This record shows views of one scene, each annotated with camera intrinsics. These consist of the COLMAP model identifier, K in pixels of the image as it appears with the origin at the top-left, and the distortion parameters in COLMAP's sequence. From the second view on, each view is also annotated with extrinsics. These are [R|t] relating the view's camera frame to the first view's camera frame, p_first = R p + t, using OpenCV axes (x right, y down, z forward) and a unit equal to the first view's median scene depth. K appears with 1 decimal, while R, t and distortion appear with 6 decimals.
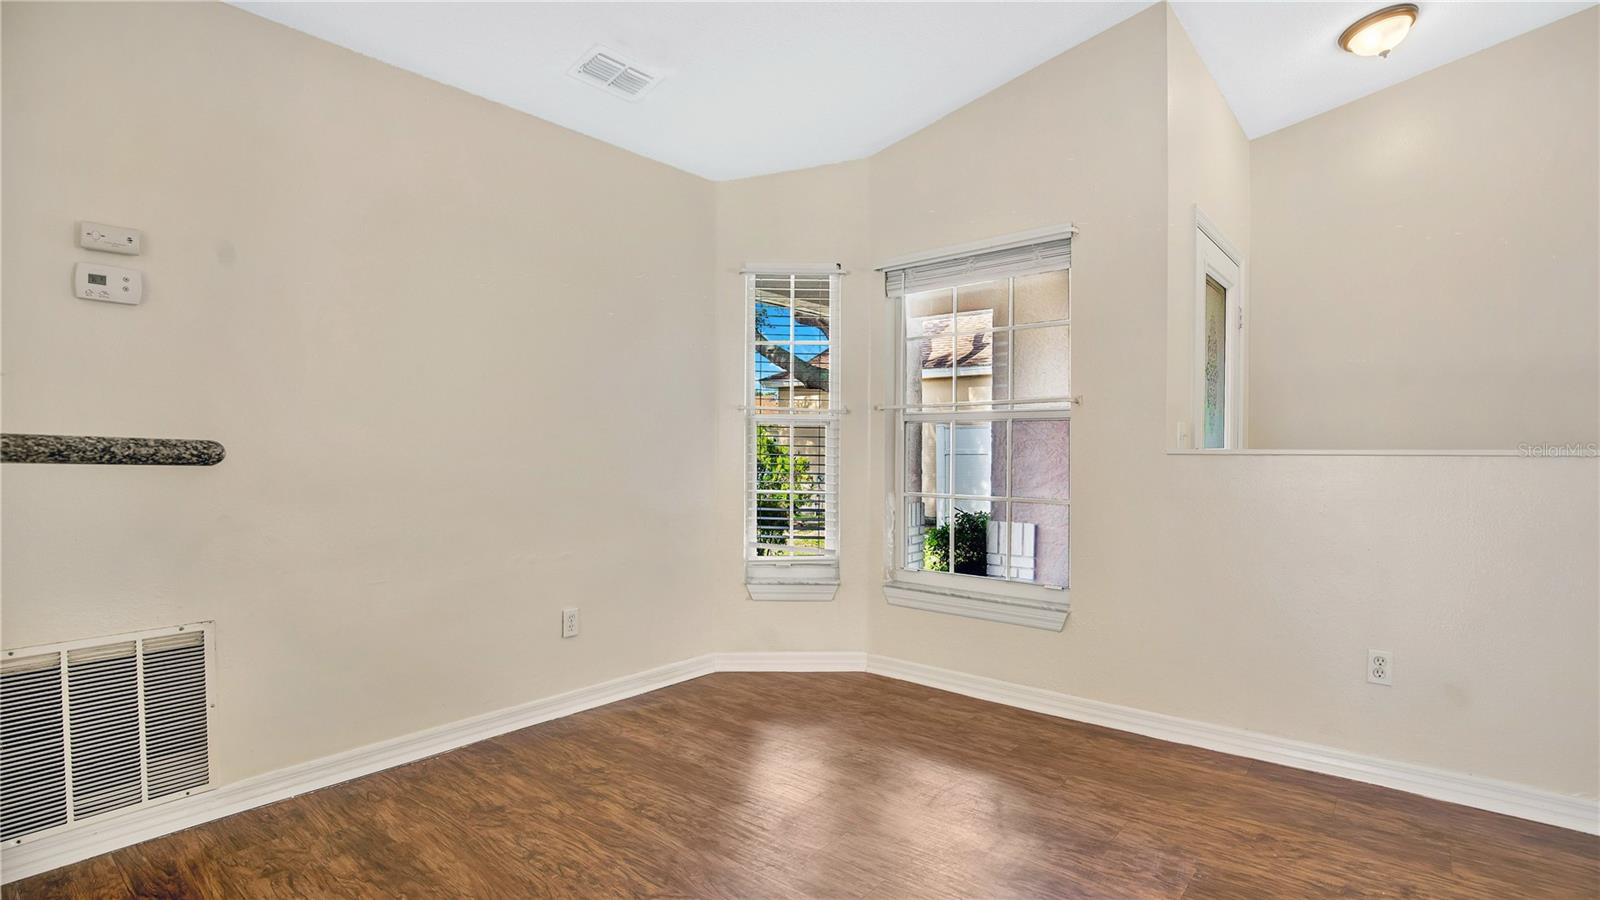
lens RADIAL K [[761.3, 0, 765.5], [0, 761.3, 459.9], [0, 0, 1]] dist [-0.026201, 0.000054]
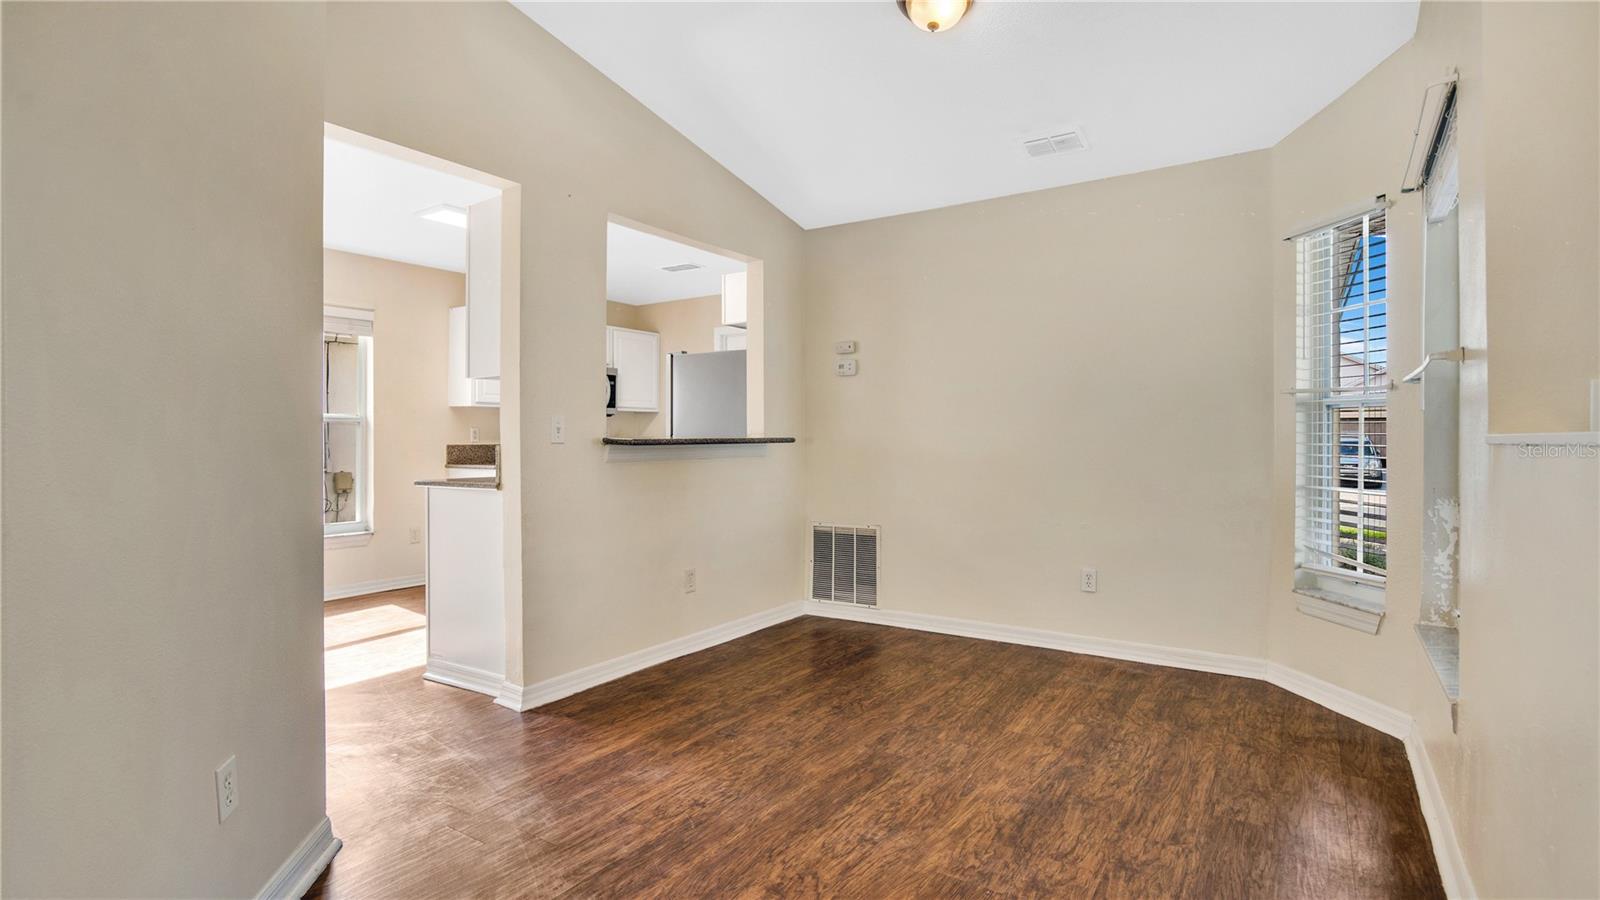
lens RADIAL K [[761.3, 0, 816.0], [0, 761.3, 449.5], [0, 0, 1]] dist [-0.026201, 0.000054]
pose [[0.127596, 0.007981, -0.991794, 1.161894], [-0.010475, 0.999923, 0.006699, -0.002058], [0.991771, 0.009534, 0.127669, 0.516512]]
